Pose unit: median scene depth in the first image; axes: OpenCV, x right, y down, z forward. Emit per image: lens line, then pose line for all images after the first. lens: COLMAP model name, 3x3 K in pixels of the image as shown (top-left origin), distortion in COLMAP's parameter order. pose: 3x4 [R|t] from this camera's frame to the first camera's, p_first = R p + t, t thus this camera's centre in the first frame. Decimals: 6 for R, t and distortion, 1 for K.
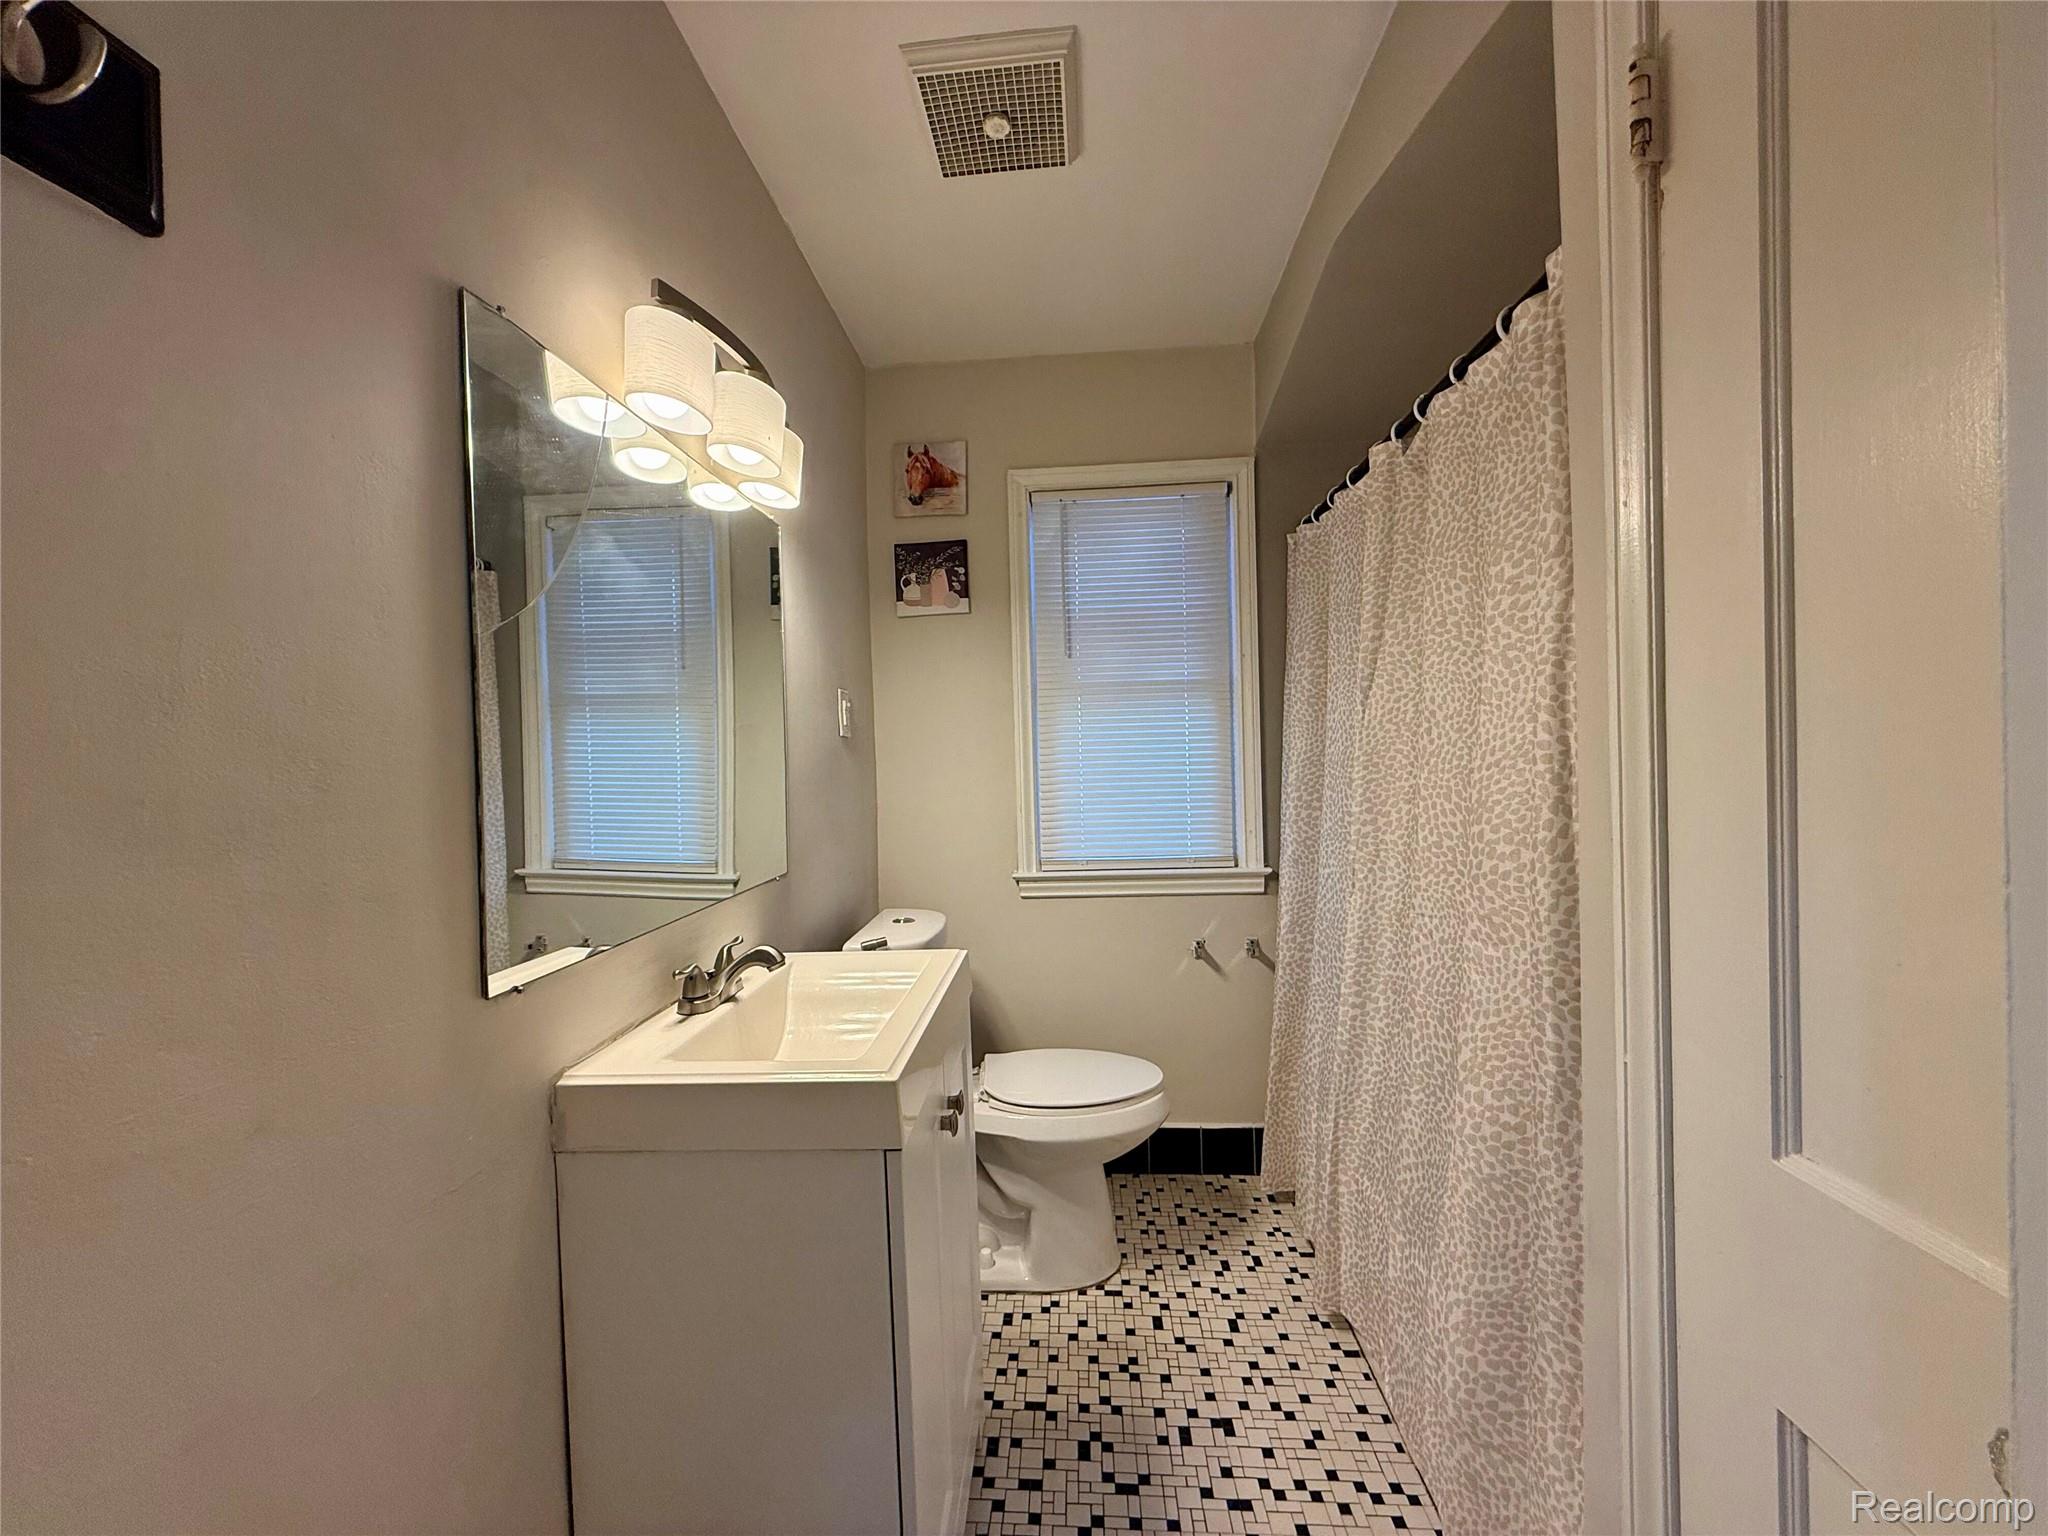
lens RADIAL K [[814.3, 0, 1018.5], [0, 814.3, 767.4], [0, 0, 1]] dist [-0.000571, 0.000217]
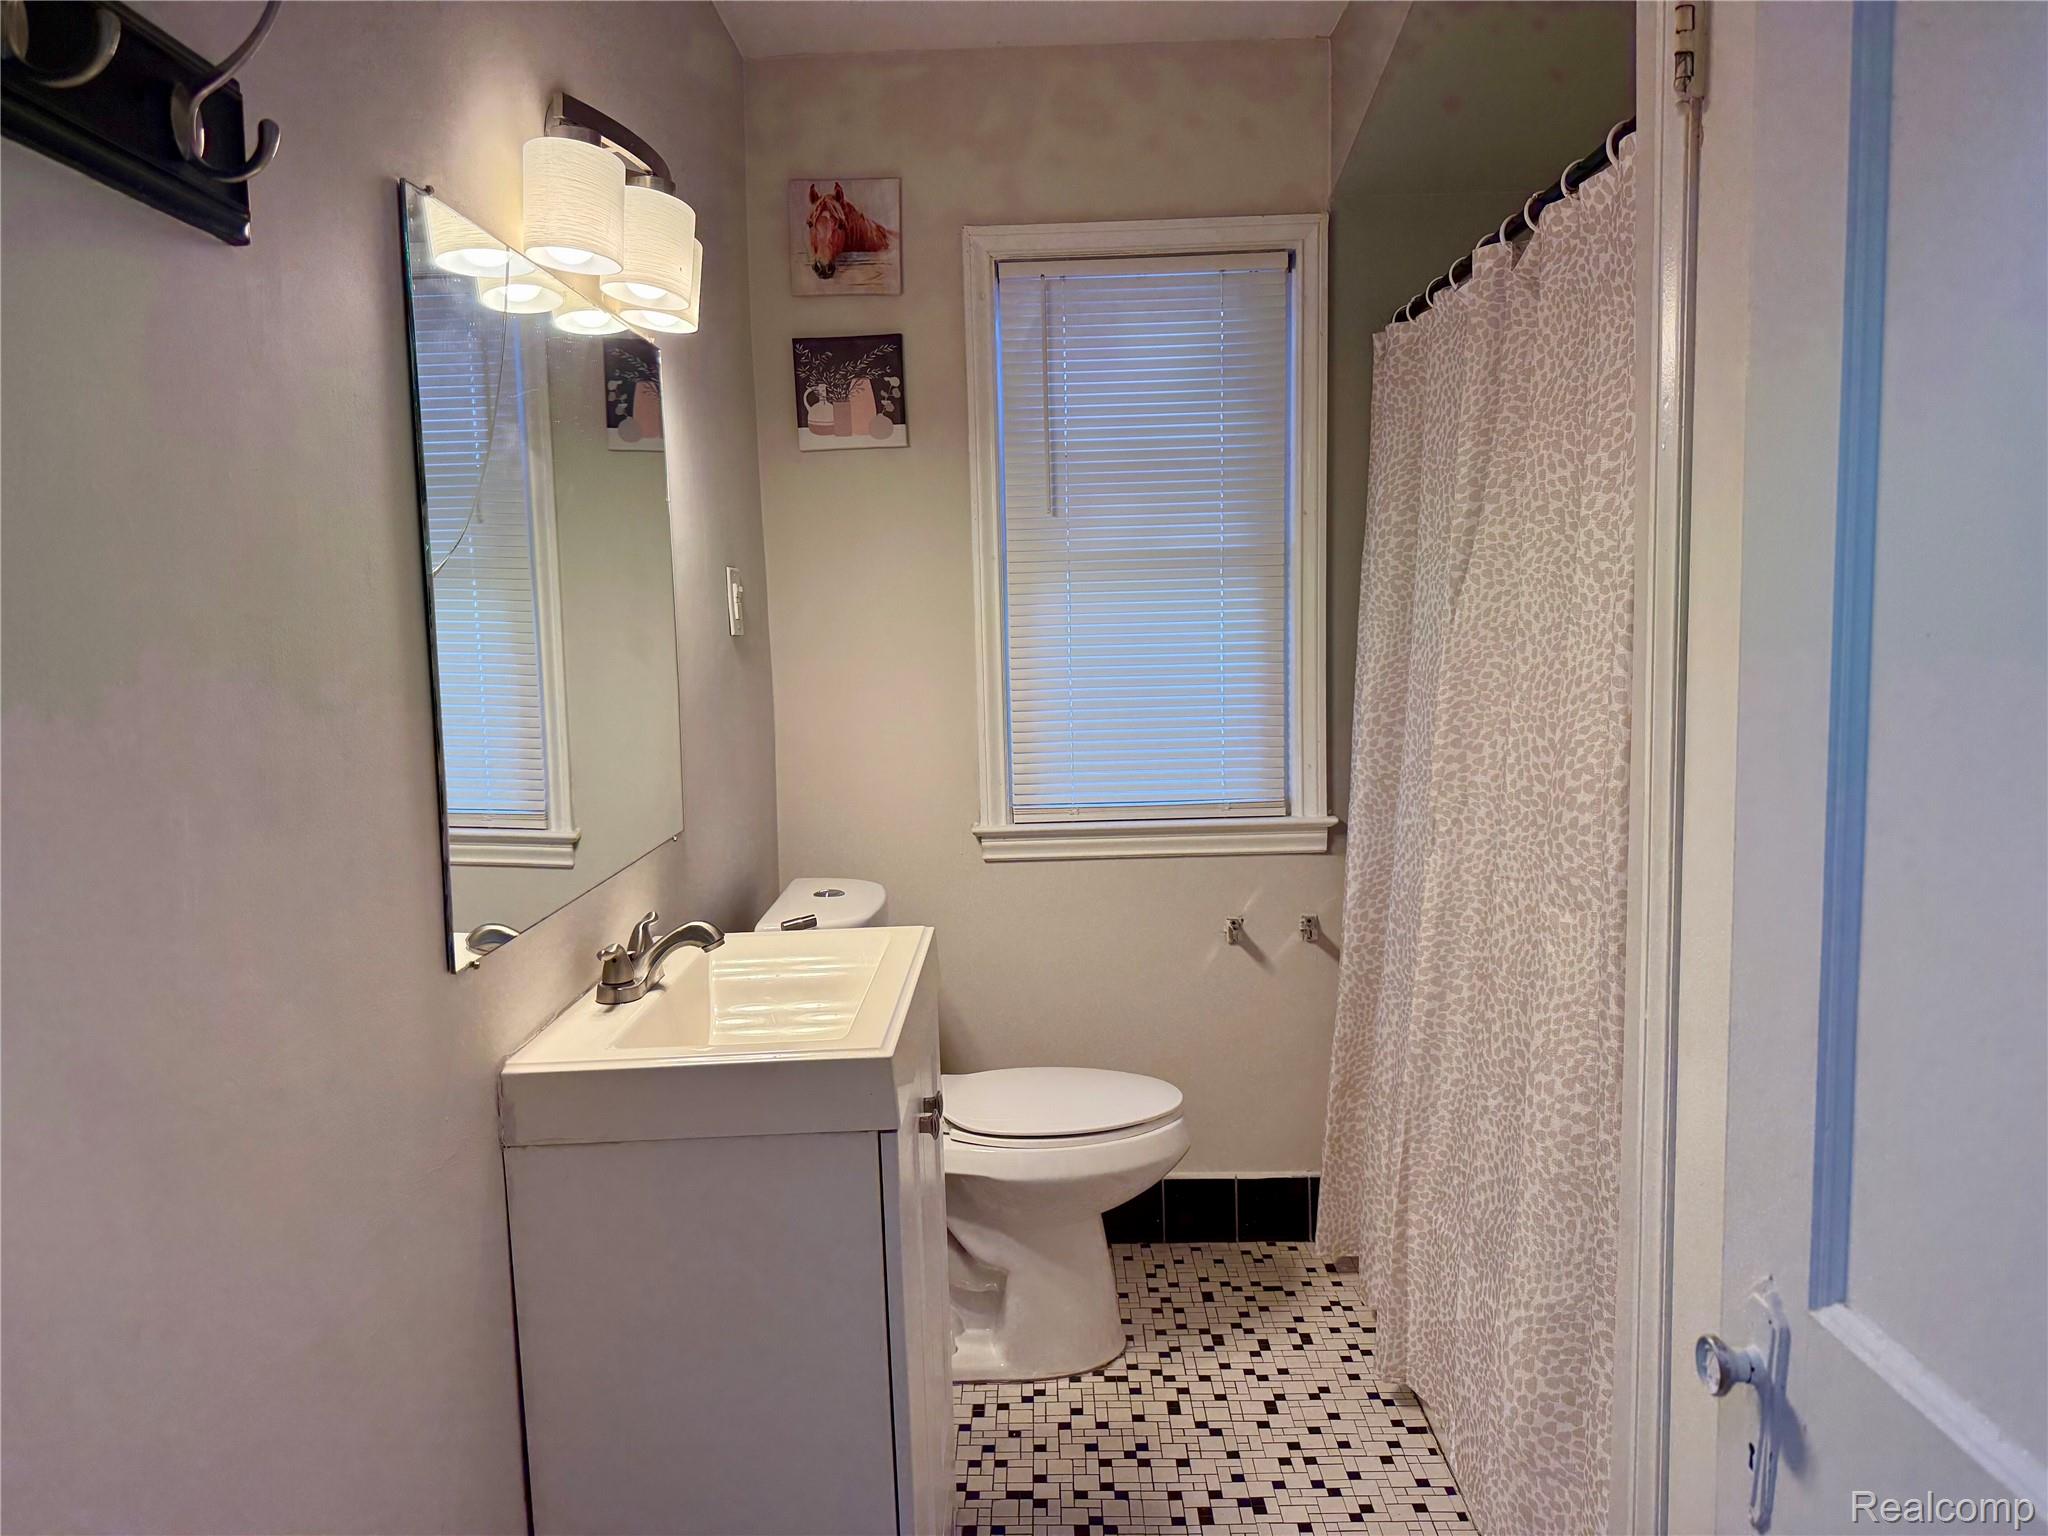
lens RADIAL K [[1394.6, 0, 1024.0], [0, 1394.6, 768.0], [0, 0, 1]] dist [0.080136, -0.143039]
pose [[0.998383, -0.004858, 0.056636, -0.051028], [-0.000267, 0.995929, 0.090140, -0.047213], [-0.056843, -0.090009, 0.994317, -0.313276]]
